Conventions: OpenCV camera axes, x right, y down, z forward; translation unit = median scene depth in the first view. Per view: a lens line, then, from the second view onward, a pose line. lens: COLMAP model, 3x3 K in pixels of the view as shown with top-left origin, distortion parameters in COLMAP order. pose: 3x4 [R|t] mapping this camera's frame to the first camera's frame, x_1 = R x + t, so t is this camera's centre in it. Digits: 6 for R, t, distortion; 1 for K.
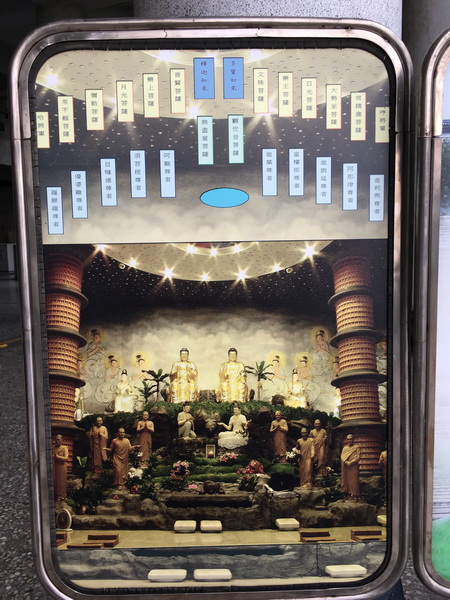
lens RADIAL K [[508.2, 0, 226.7], [0, 508.2, 299.5], [0, 0, 1]] dist [0.062467, -0.027808]
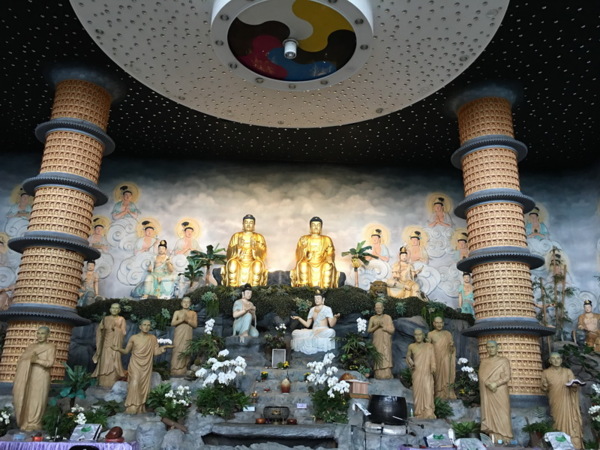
lens RADIAL K [[508.2, 0, 298.1], [0, 508.2, 223.6], [0, 0, 1]] dist [0.062467, -0.027808]
pose [[0.999244, 0.025355, -0.029477, 0.007561], [-0.024200, 0.998950, 0.038905, 0.080966], [0.030432, -0.038162, 0.998808, 0.291245]]
